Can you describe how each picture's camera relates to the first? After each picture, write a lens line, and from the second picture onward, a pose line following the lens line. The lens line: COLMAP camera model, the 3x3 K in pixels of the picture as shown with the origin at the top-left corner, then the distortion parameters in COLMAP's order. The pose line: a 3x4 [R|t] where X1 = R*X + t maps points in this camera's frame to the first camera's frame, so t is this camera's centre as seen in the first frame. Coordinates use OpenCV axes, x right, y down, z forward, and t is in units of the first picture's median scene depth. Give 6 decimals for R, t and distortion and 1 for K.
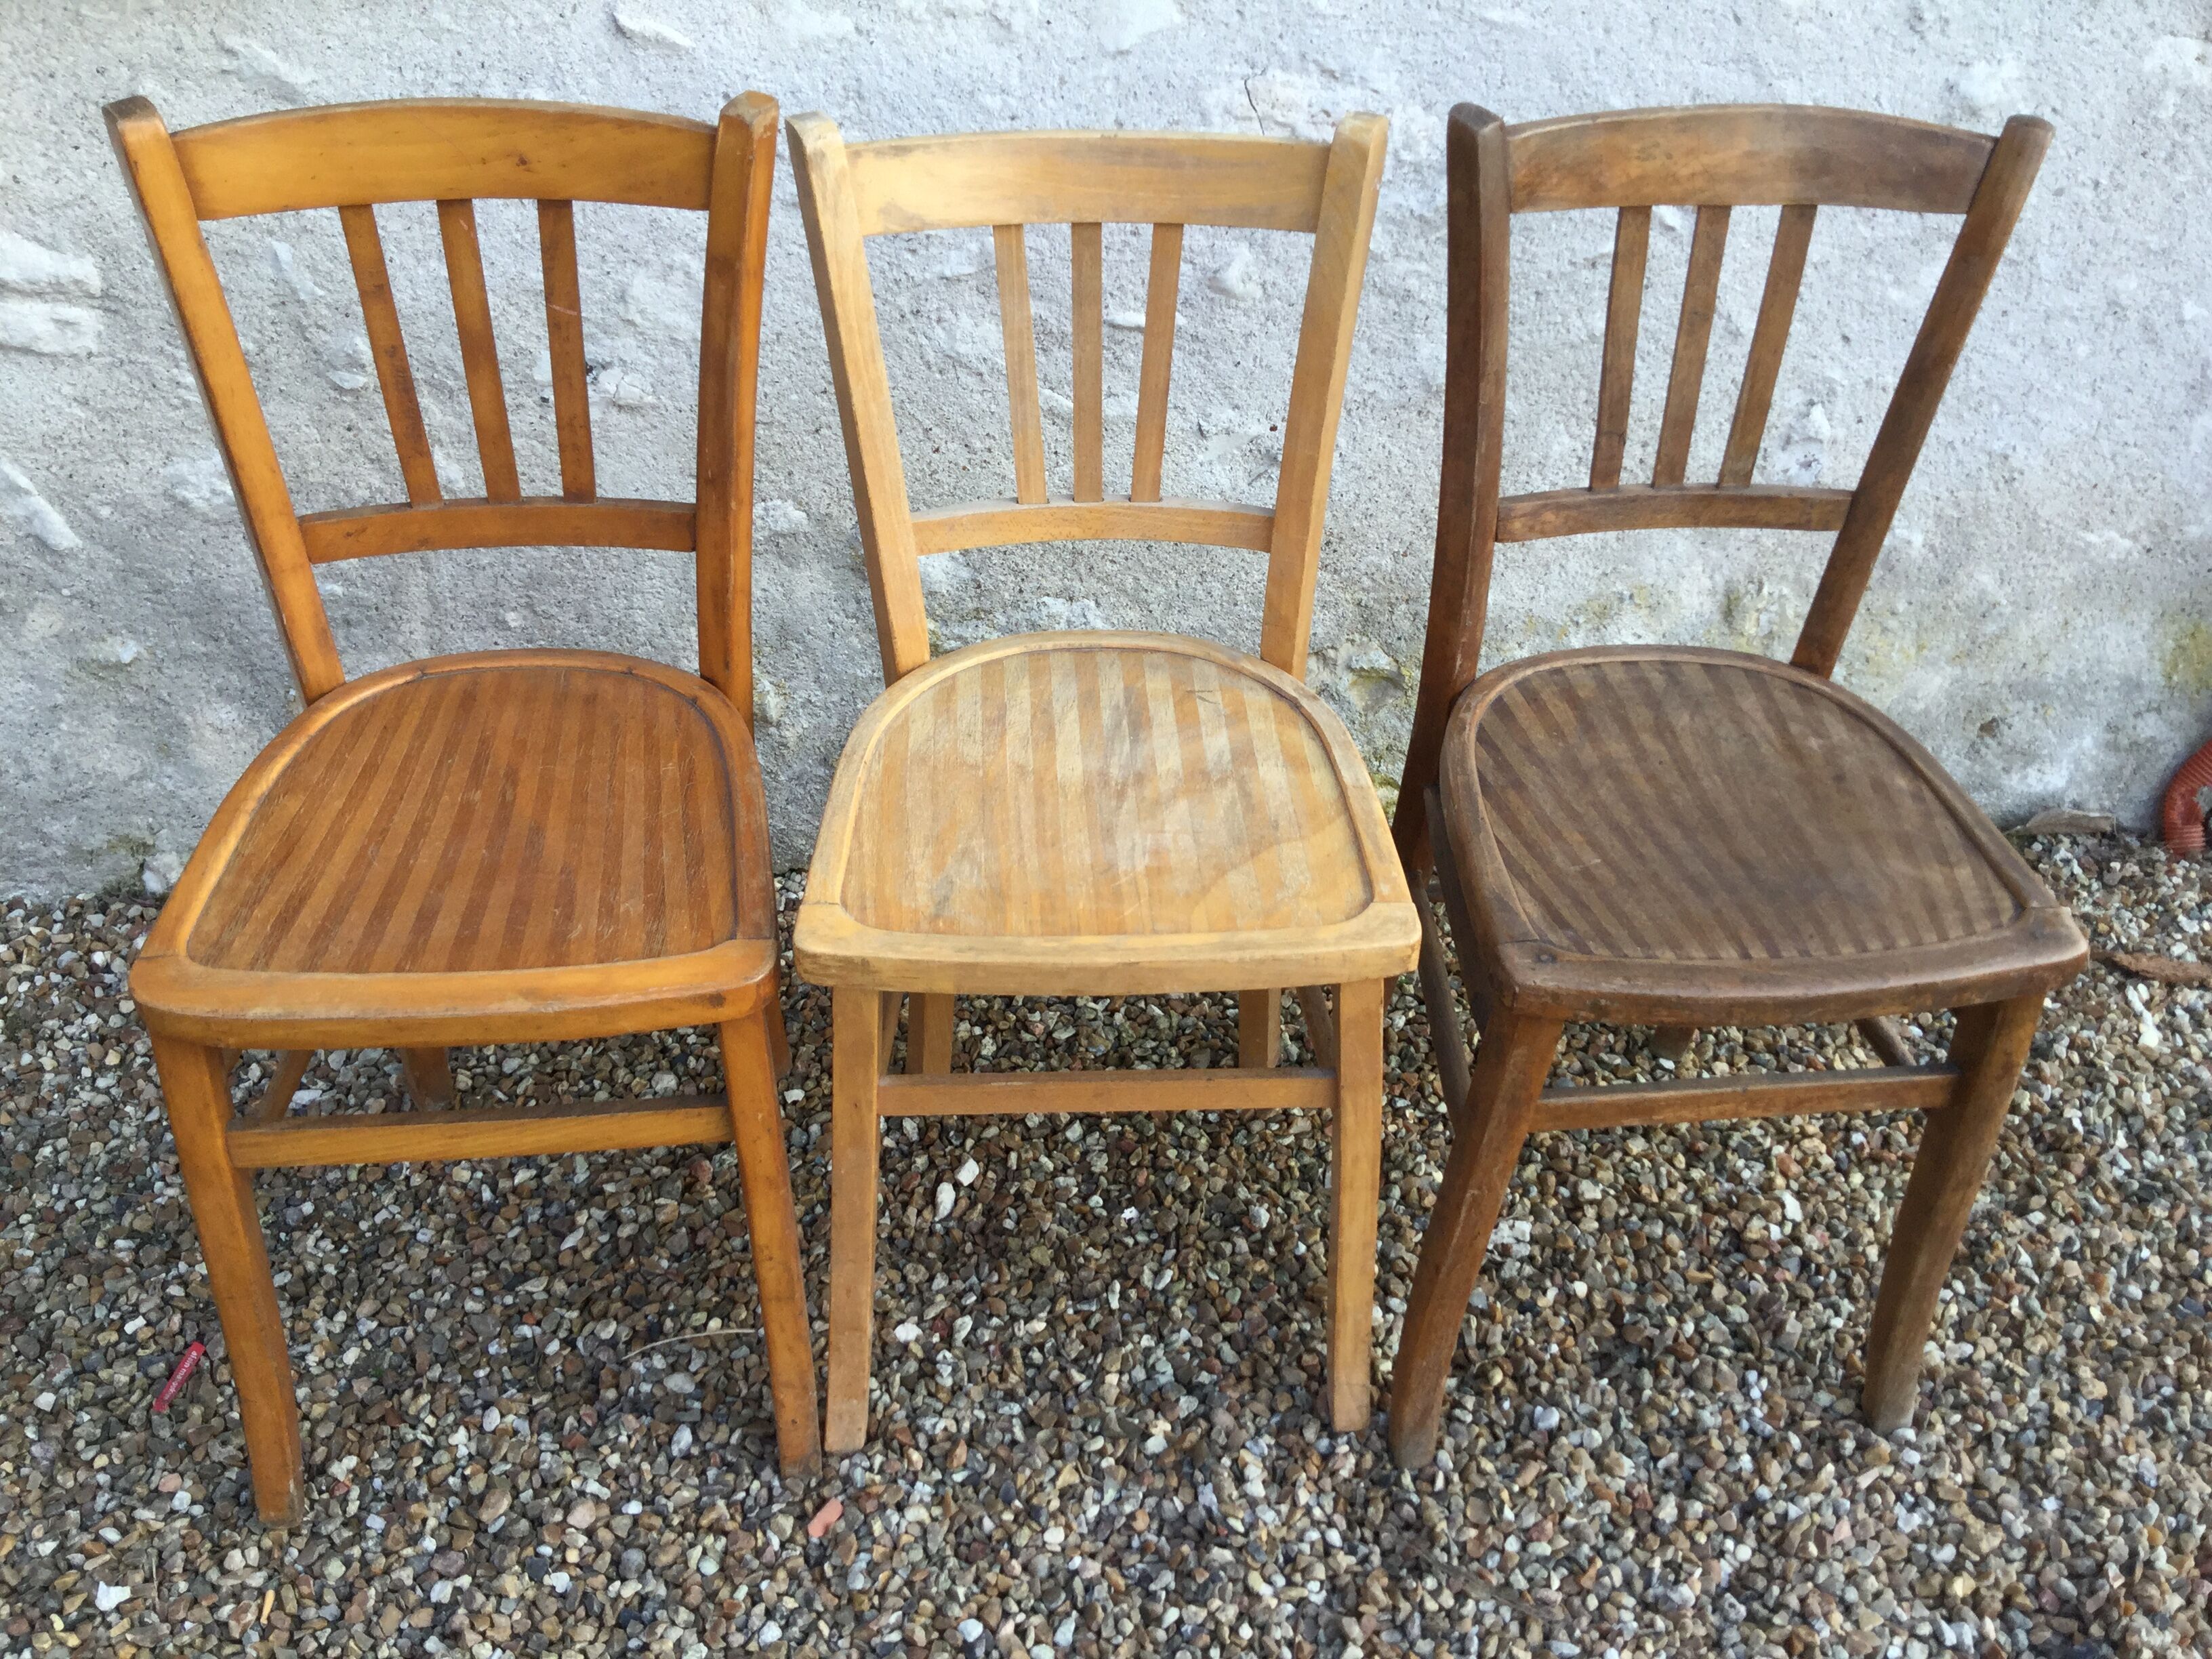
lens RADIAL K [[2005.8, 0, 1105.9], [0, 2005.8, 846.2], [0, 0, 1]] dist [0.062783, -0.107471]
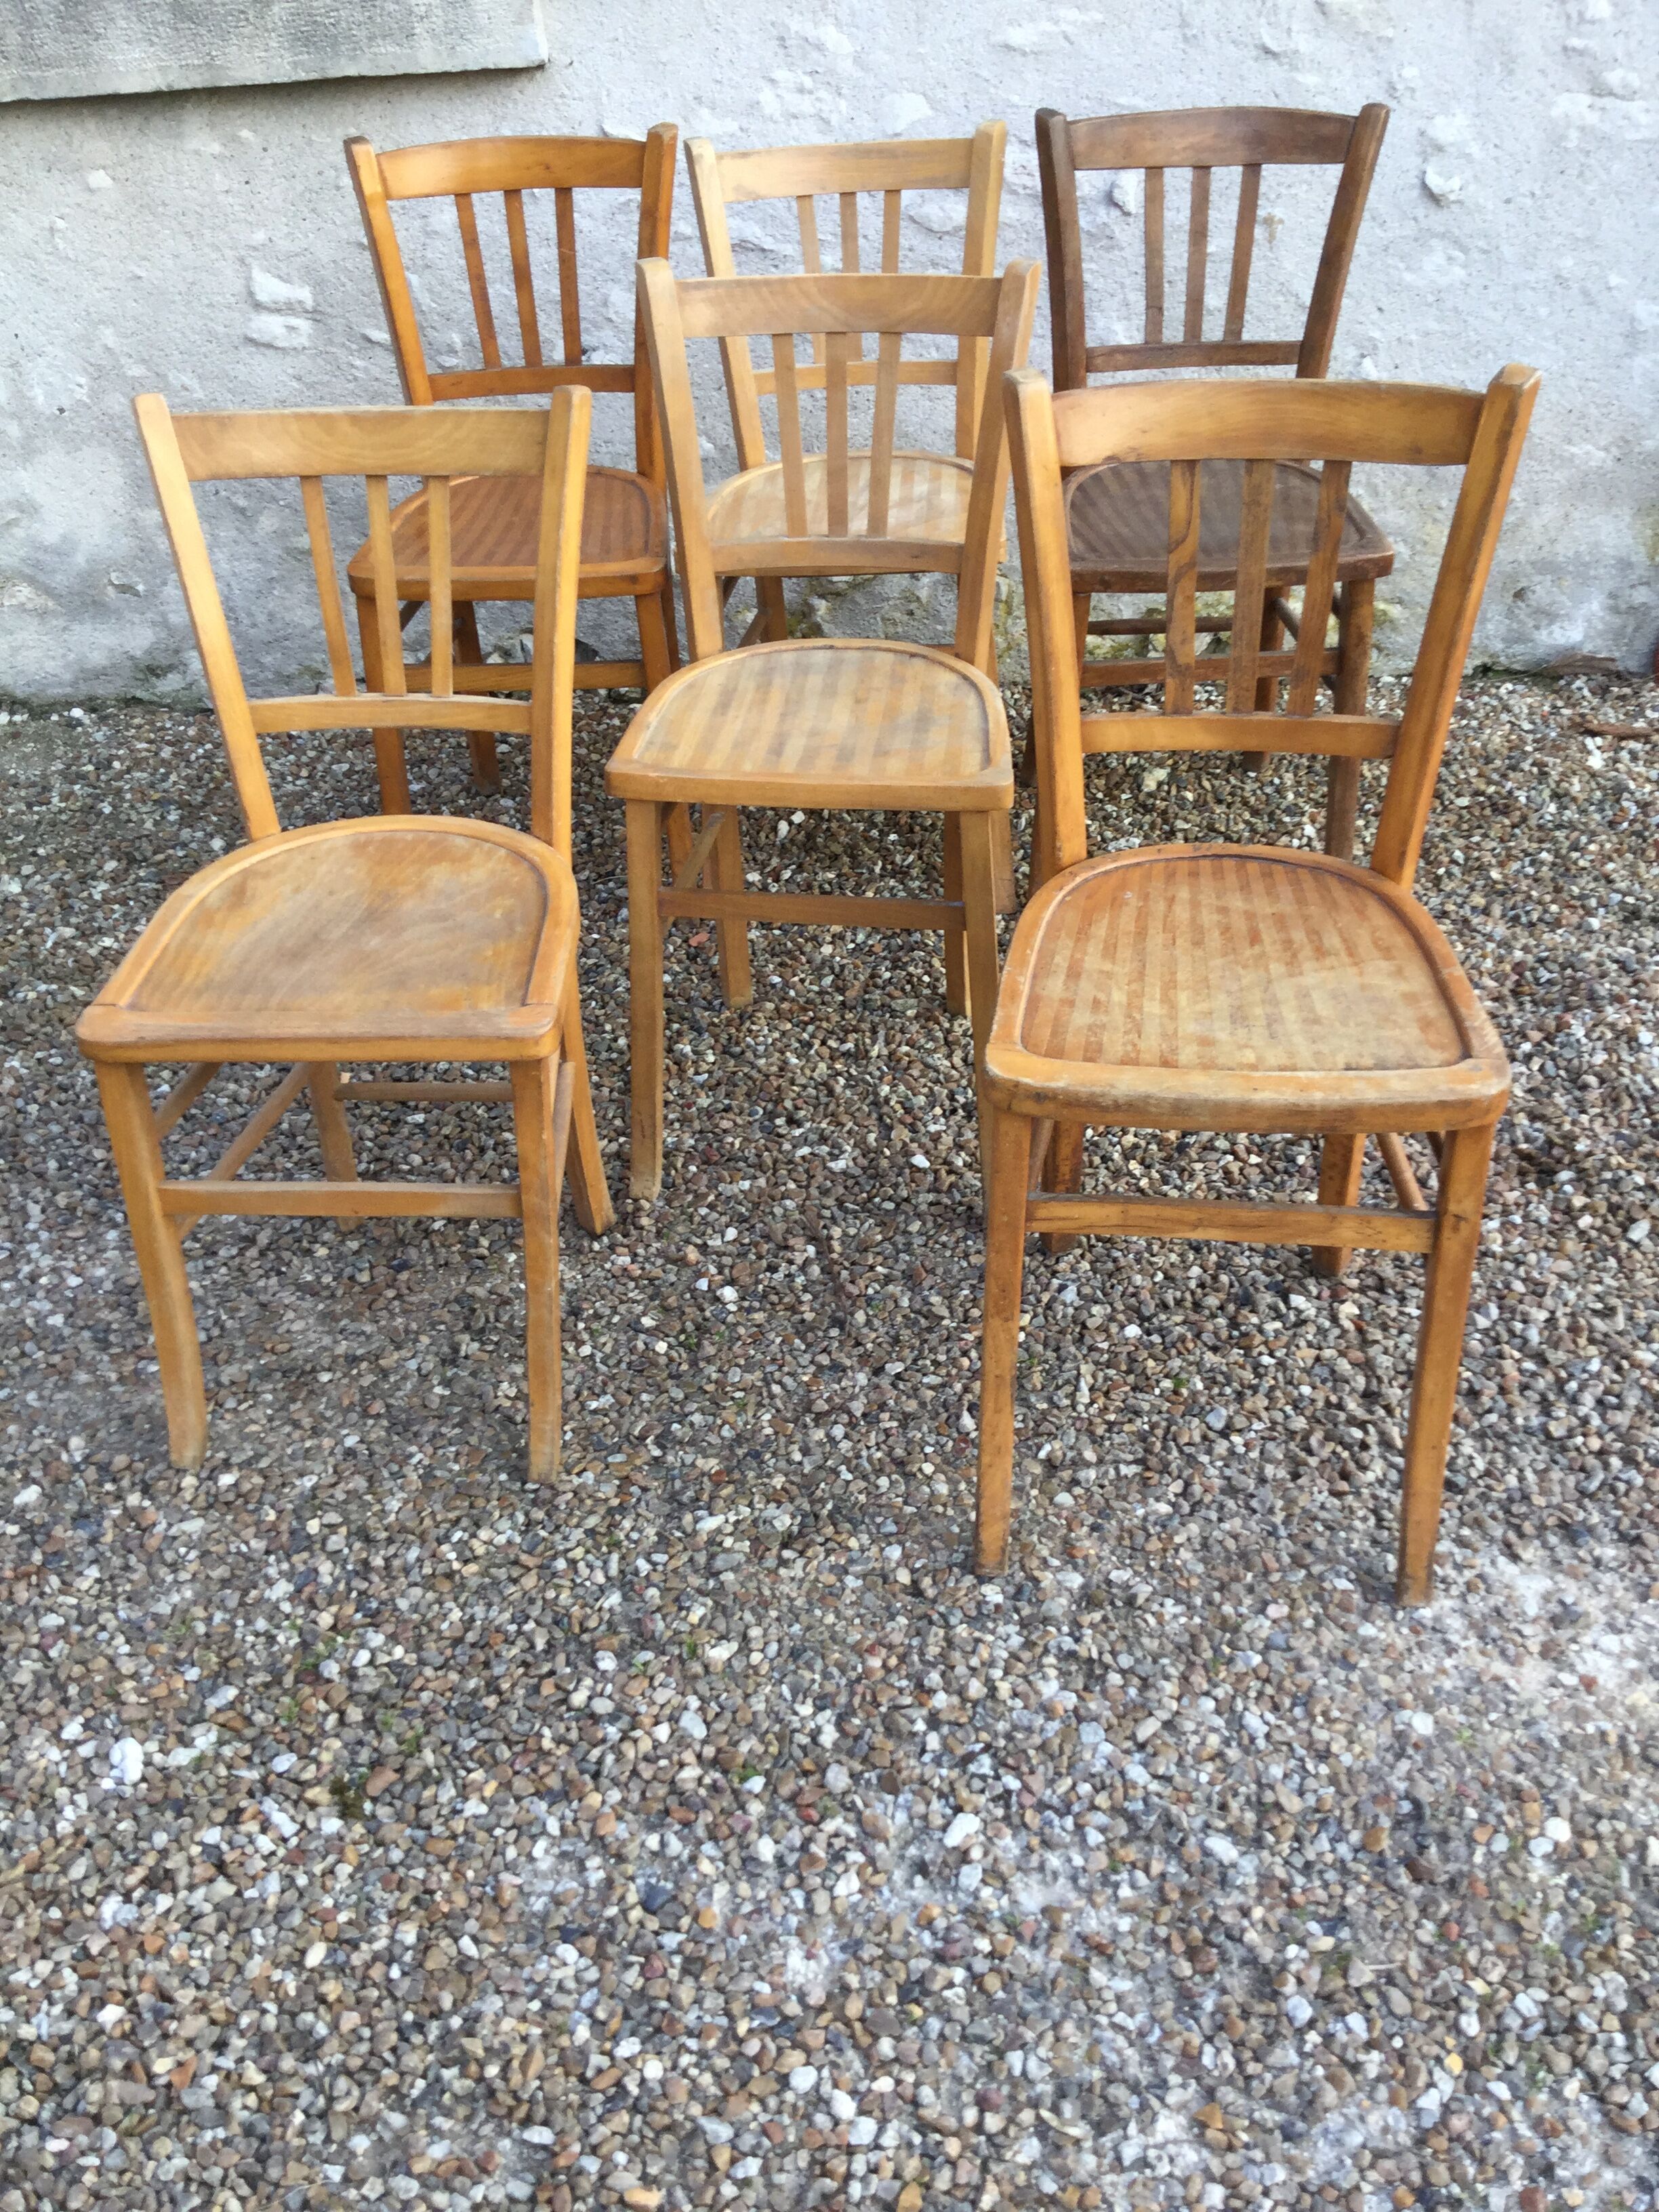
lens RADIAL K [[2005.8, 0, 819.6], [0, 2005.8, 1093.0], [0, 0, 1]] dist [0.062783, -0.107471]
pose [[0.989182, 0.008645, -0.146438, 0.224466], [-0.016588, 0.998451, -0.053109, 0.558398], [0.145752, 0.054963, 0.987793, -0.709880]]
